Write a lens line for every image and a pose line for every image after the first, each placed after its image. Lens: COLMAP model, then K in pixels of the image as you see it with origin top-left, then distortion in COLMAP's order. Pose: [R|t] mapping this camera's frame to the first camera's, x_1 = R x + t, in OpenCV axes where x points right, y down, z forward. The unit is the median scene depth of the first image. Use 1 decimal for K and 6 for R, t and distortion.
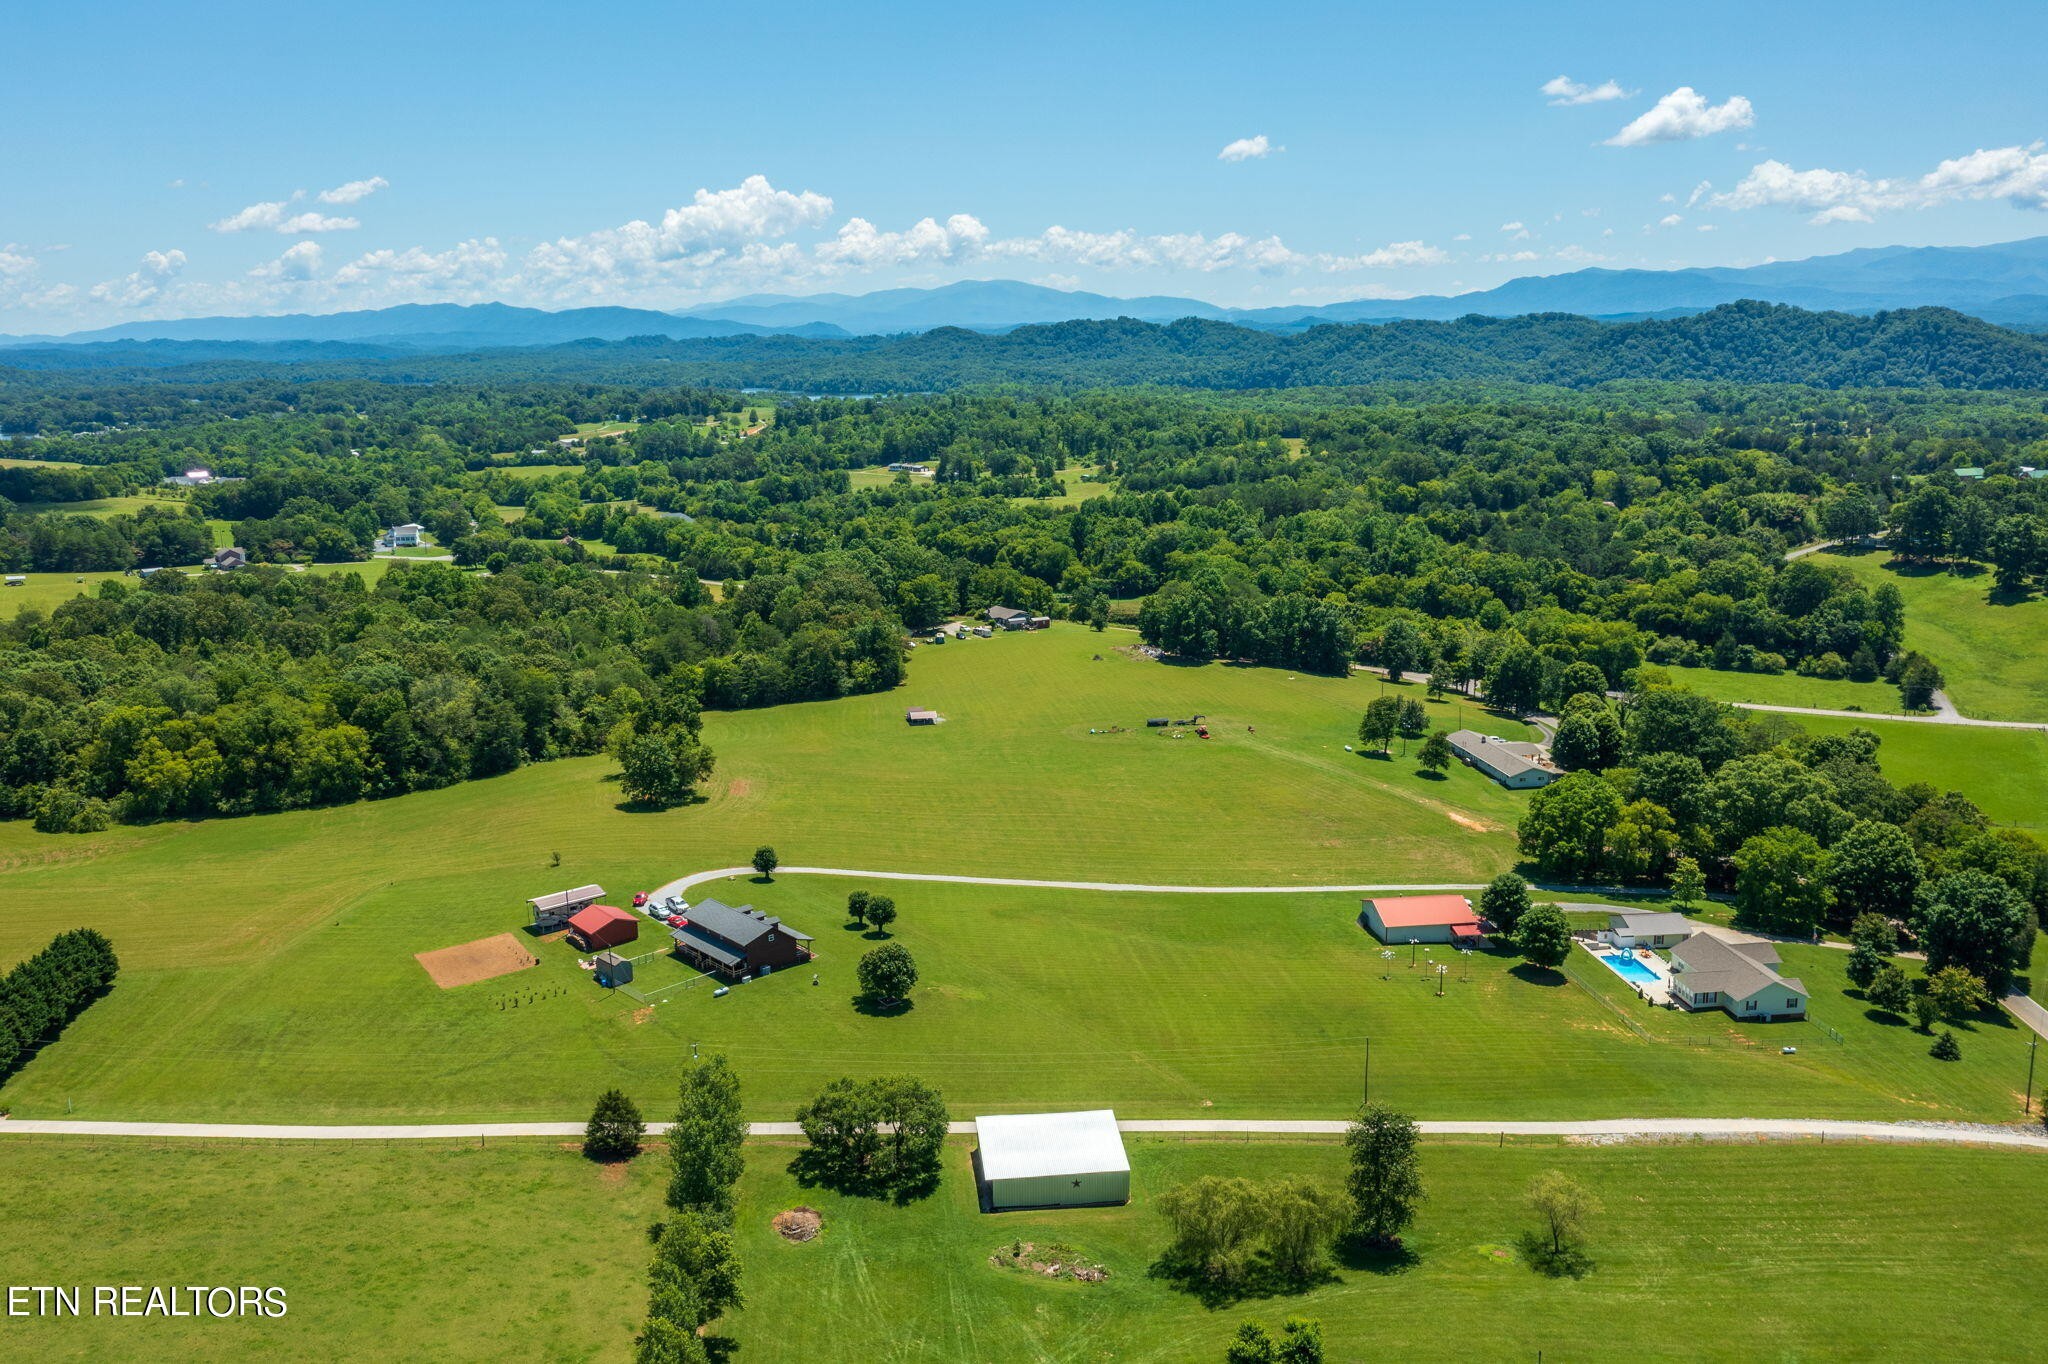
lens RADIAL K [[1653.5, 0, 1014.3], [0, 1653.5, 673.4], [0, 0, 1]] dist [0.001560, 0.020127]
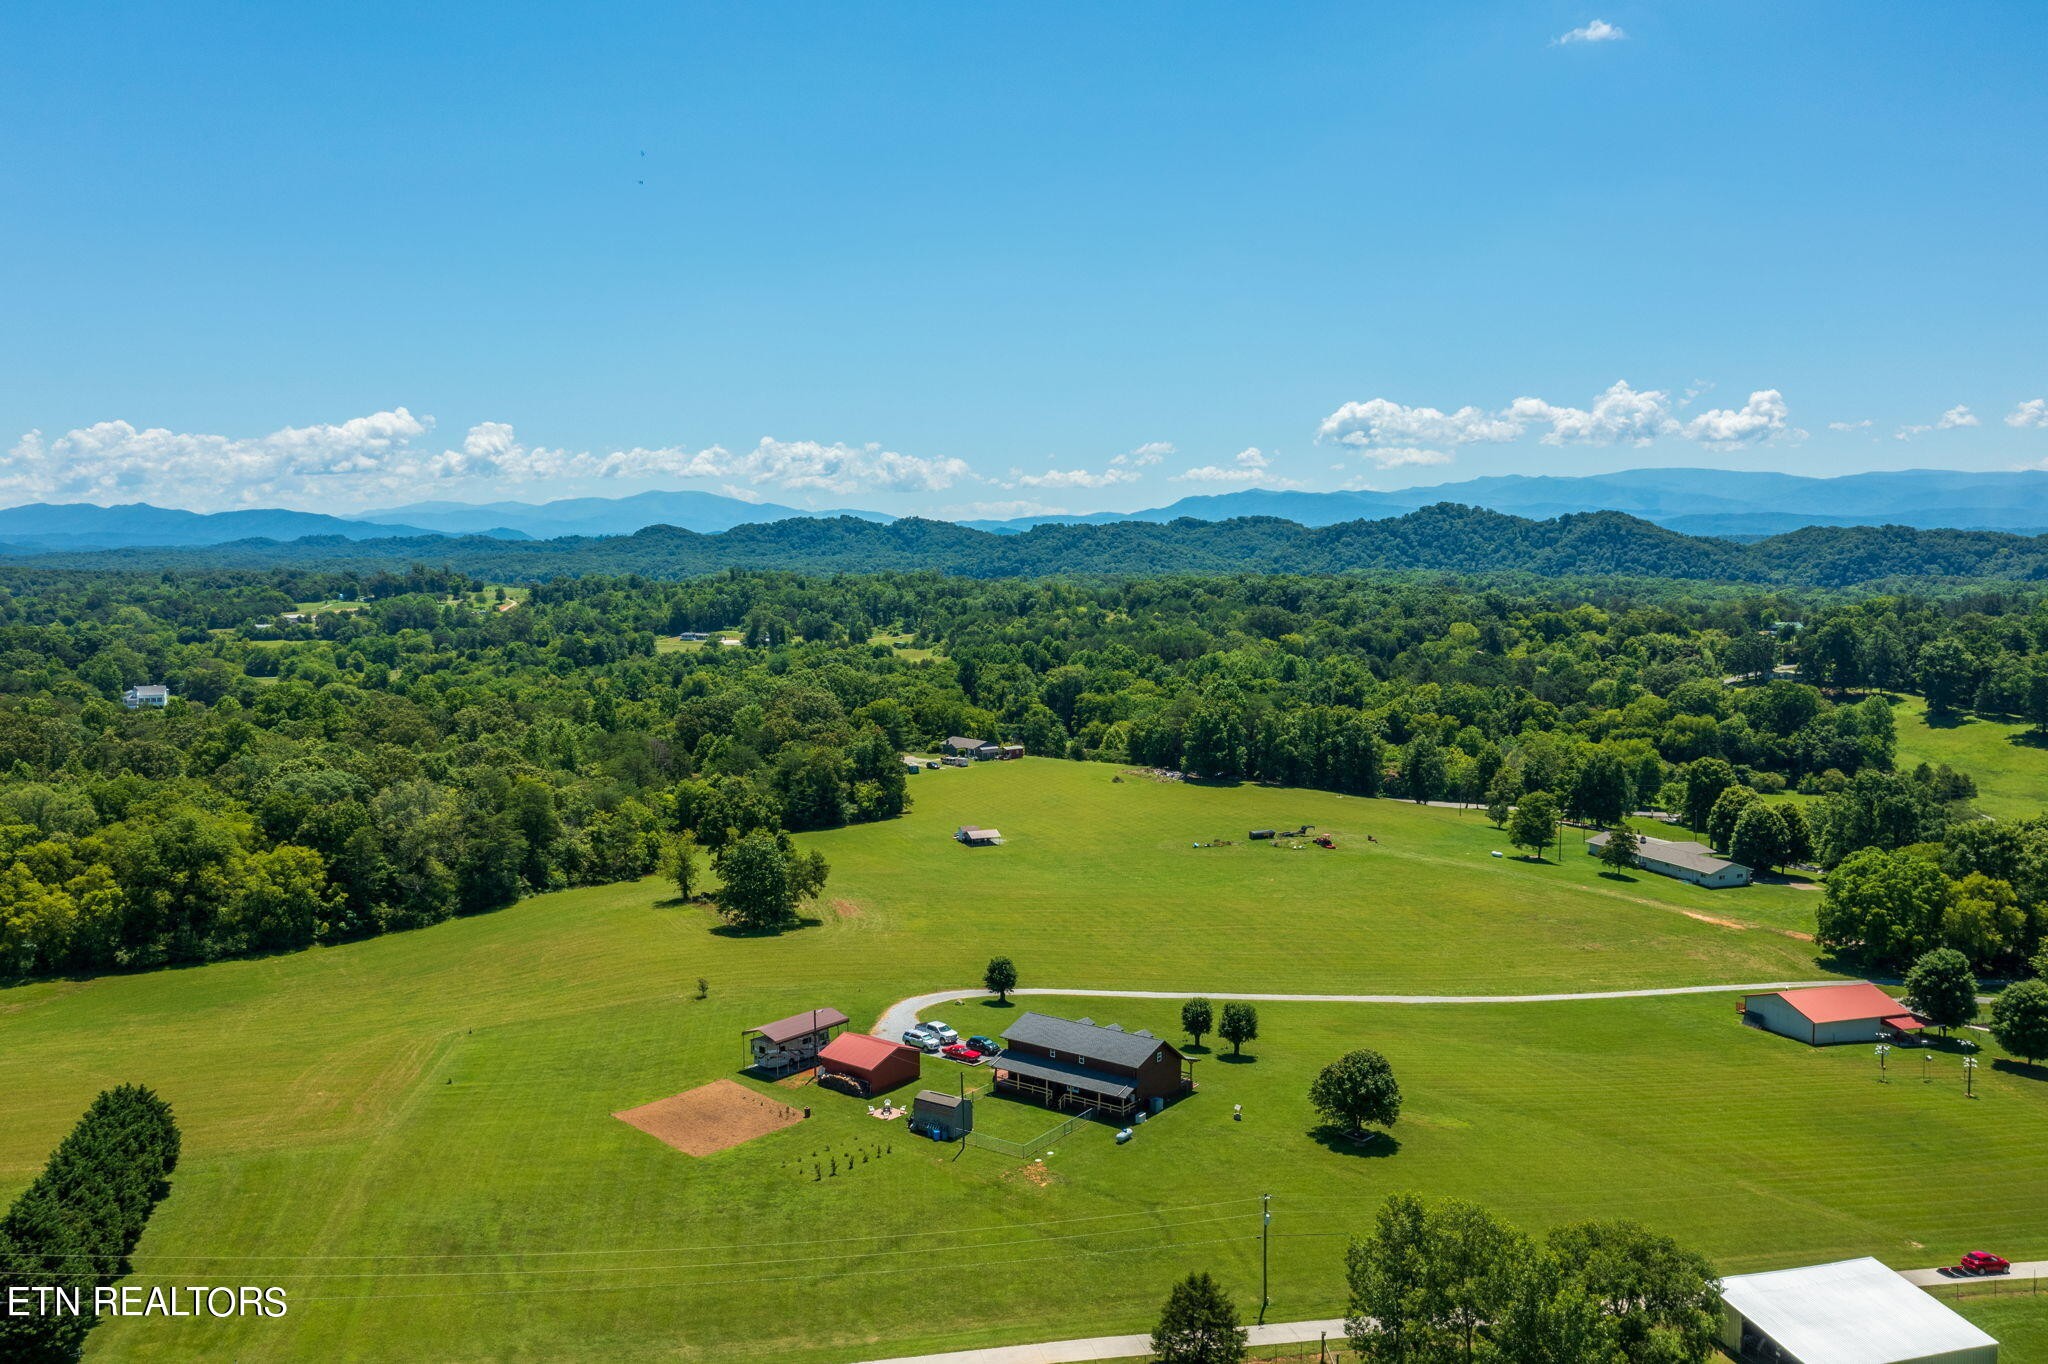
lens RADIAL K [[1653.5, 0, 1019.4], [0, 1653.5, 681.0], [0, 0, 1]] dist [0.001560, 0.020127]
pose [[0.981697, -0.004580, 0.190396, -0.167809], [0.027730, 0.992494, -0.119105, 0.041563], [-0.188421, 0.122205, 0.974455, 0.154163]]
